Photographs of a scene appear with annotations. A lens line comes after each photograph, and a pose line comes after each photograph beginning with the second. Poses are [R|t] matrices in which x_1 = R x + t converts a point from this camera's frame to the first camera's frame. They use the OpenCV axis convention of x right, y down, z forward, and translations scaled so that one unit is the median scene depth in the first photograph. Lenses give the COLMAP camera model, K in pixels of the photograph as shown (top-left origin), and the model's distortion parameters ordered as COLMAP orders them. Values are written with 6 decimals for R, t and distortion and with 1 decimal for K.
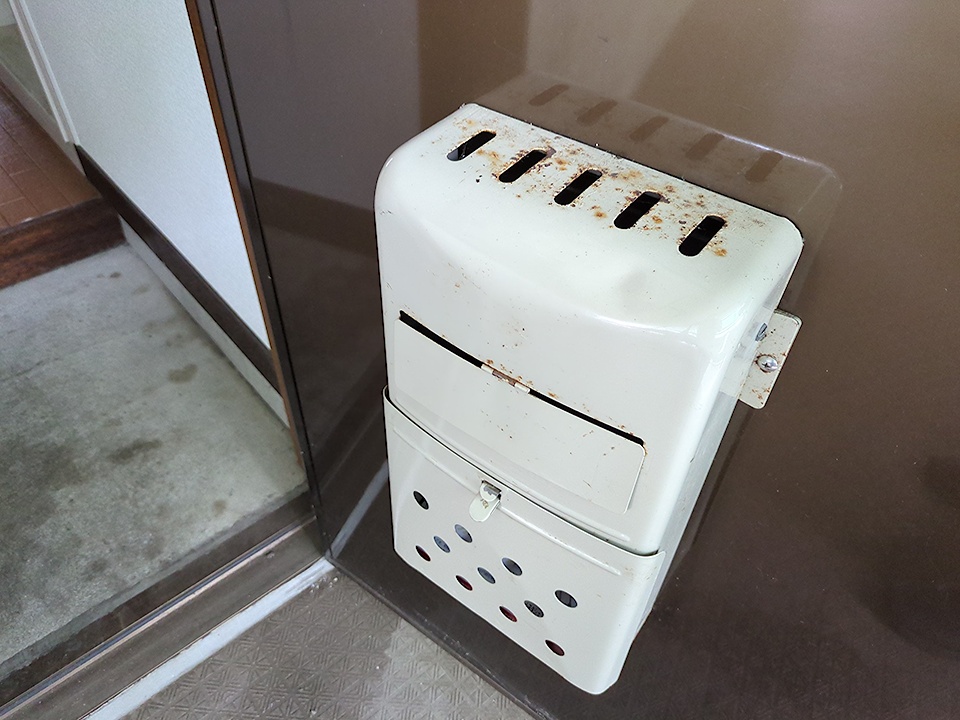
lens RADIAL K [[728.1, 0, 481.6], [0, 728.1, 356.1], [0, 0, 1]] dist [0.009771, -0.004670]
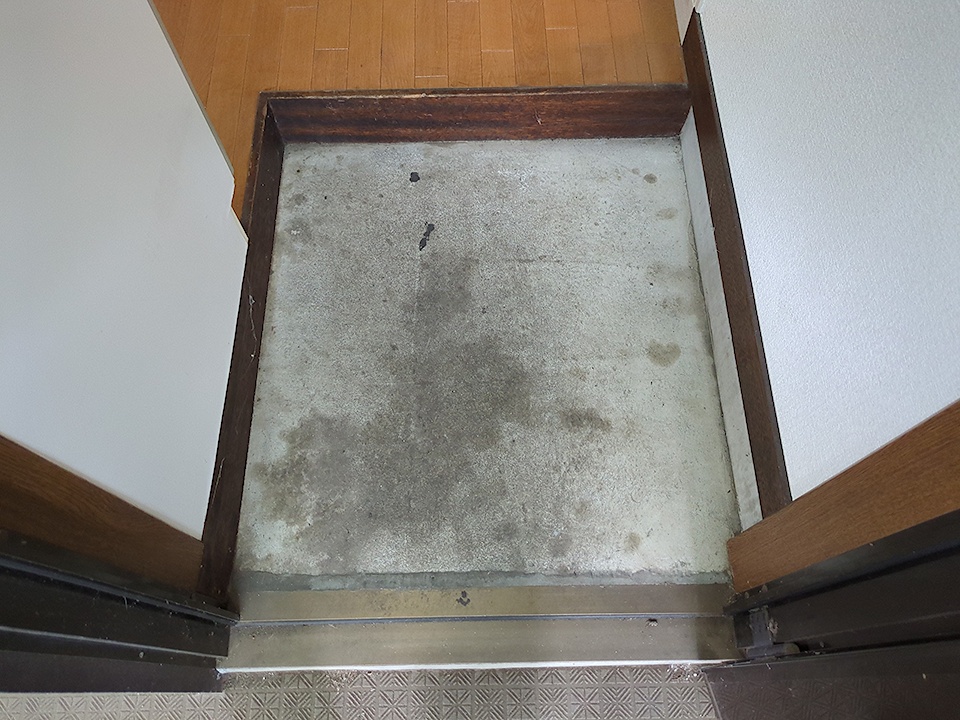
lens RADIAL K [[728.1, 0, 481.6], [0, 728.1, 356.1], [0, 0, 1]] dist [0.009771, -0.004670]
pose [[0.767460, 0.572747, -0.288038, -0.335465], [-0.432399, 0.794153, 0.427027, -0.267956], [0.473324, -0.203179, 0.857136, 0.135287]]
